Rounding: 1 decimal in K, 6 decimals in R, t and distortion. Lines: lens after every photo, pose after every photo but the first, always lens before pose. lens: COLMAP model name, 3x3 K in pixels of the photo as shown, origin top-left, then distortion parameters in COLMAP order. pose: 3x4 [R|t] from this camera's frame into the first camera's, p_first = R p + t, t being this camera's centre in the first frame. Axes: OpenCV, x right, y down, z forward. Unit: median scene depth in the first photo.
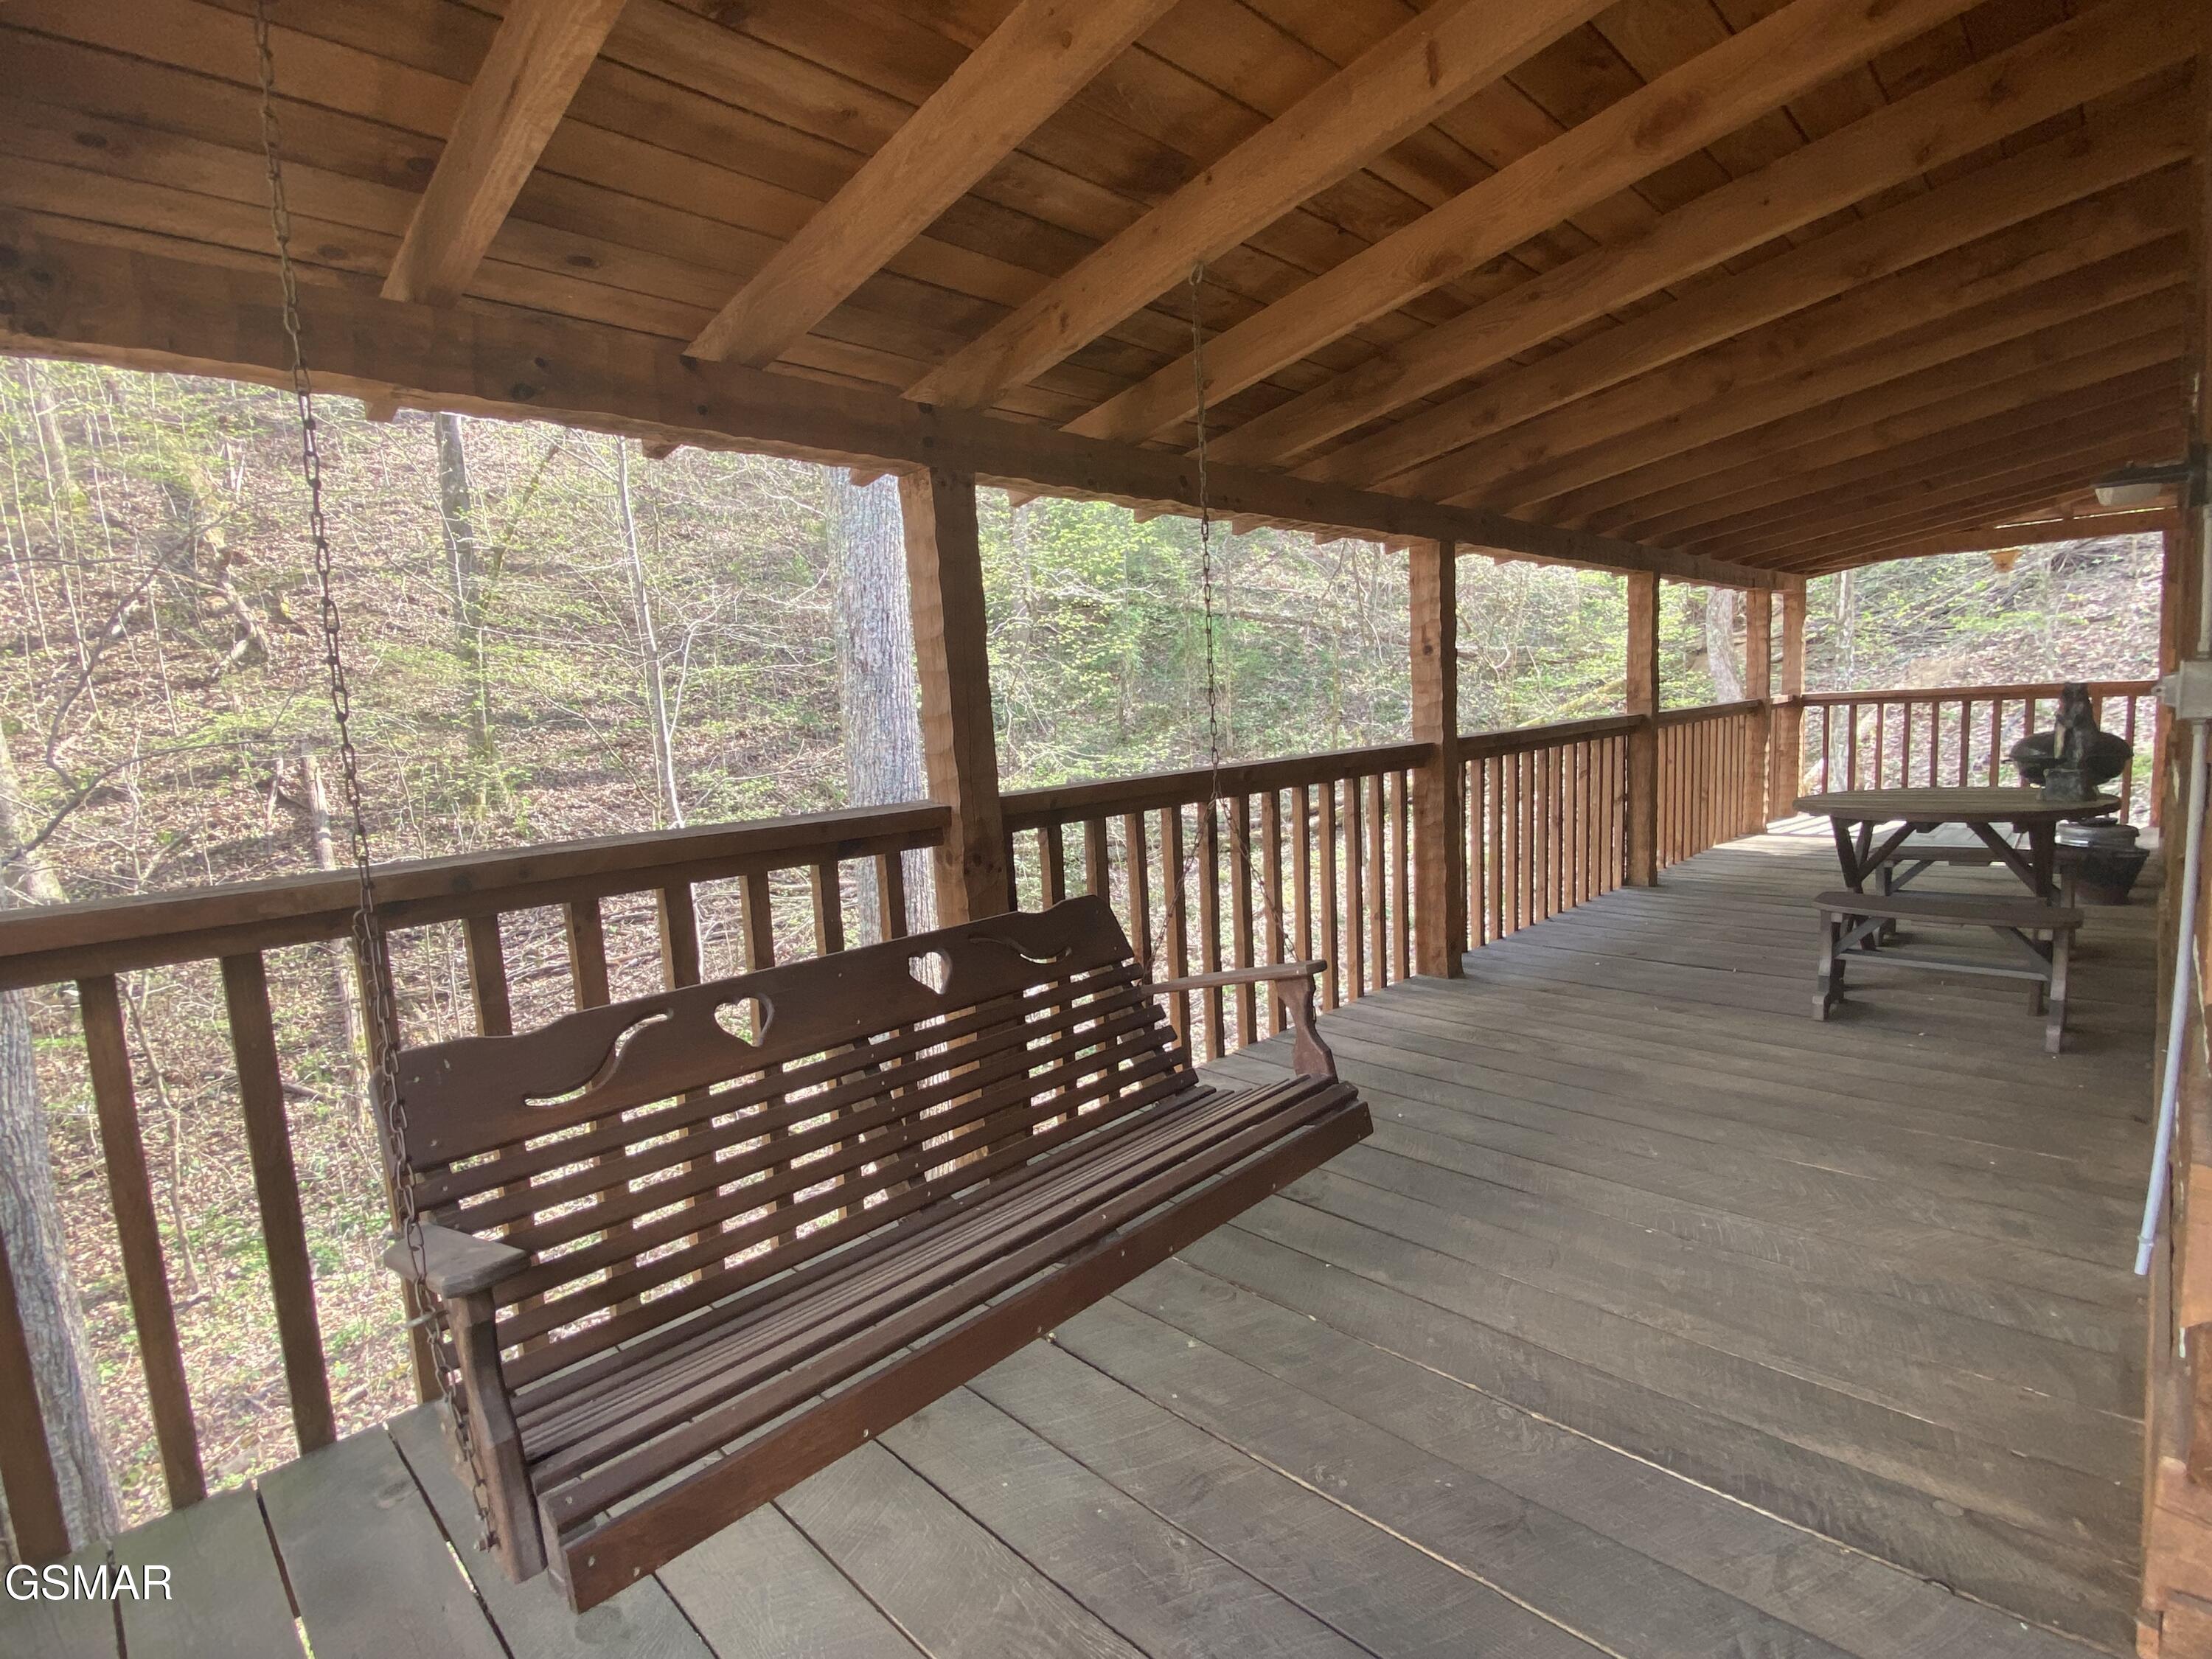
lens RADIAL K [[1055.2, 0, 1073.7], [0, 1055.2, 827.3], [0, 0, 1]] dist [-0.000480, -0.001426]
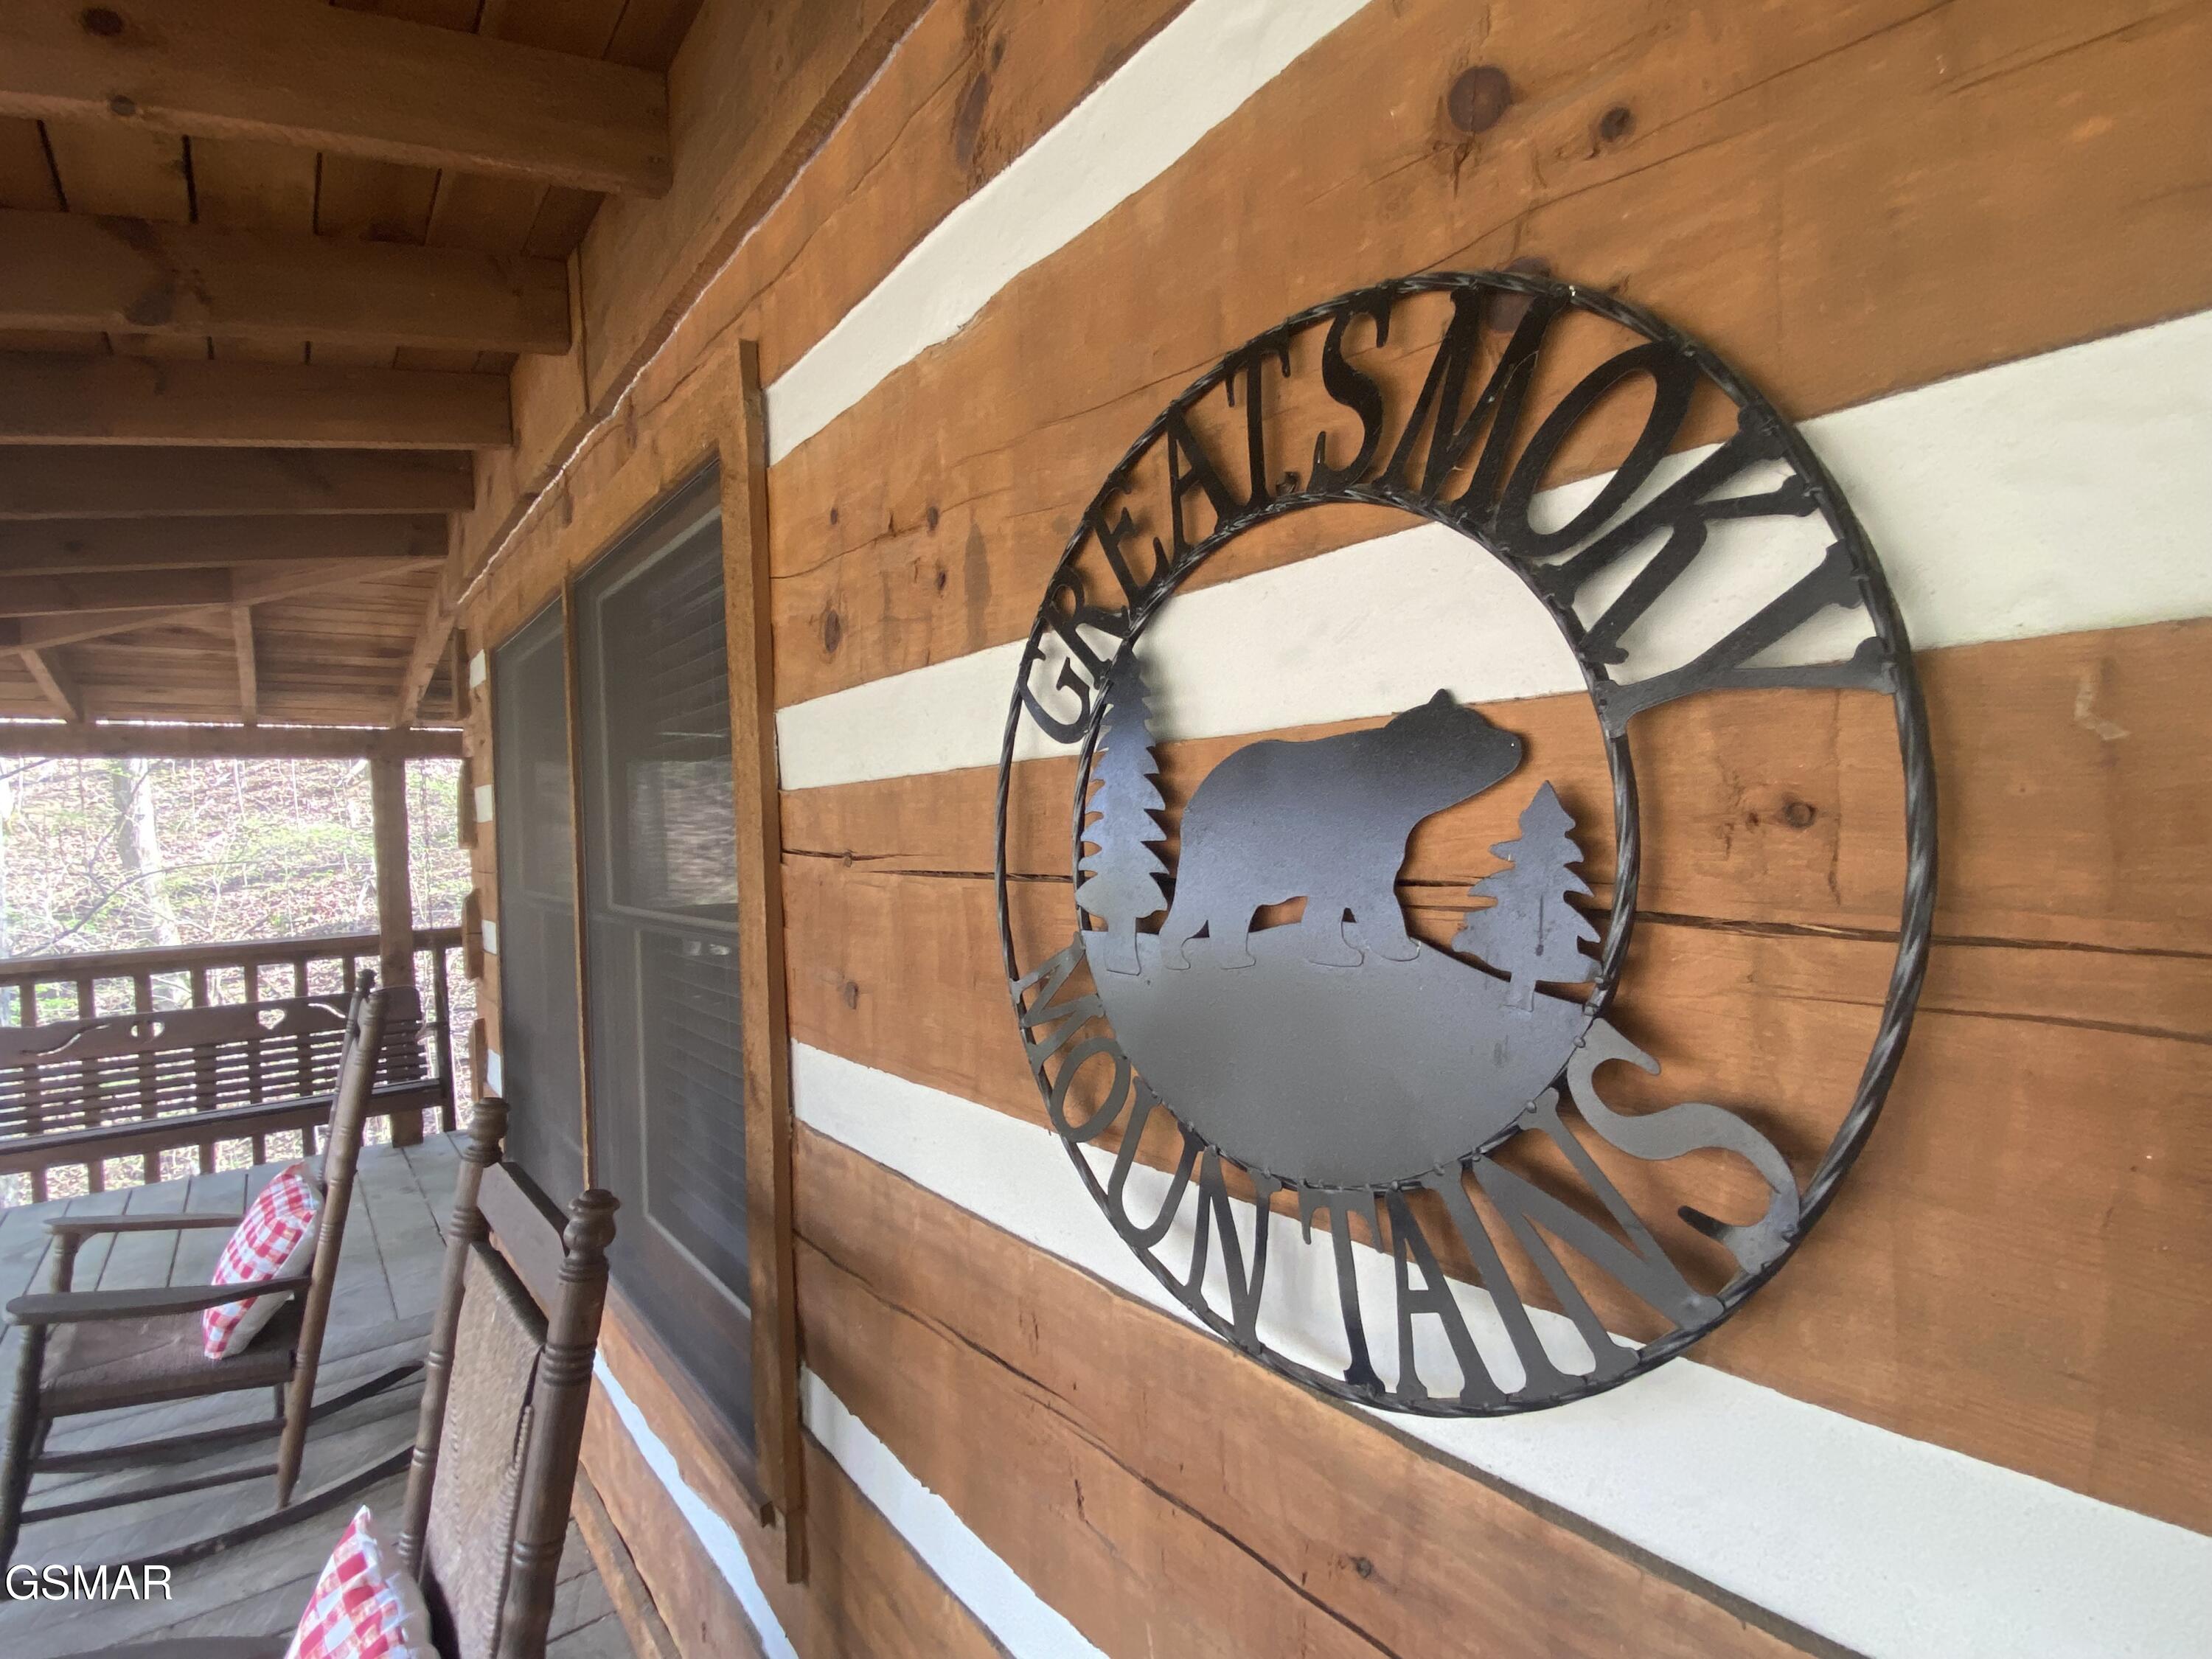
lens RADIAL K [[1055.2, 0, 1073.7], [0, 1055.2, 827.3], [0, 0, 1]] dist [-0.000480, -0.001426]
pose [[0.992440, 0.023678, -0.120423, 0.197574], [-0.035383, 0.994751, -0.096011, -0.011557], [0.117518, 0.099546, 0.988069, -0.109704]]
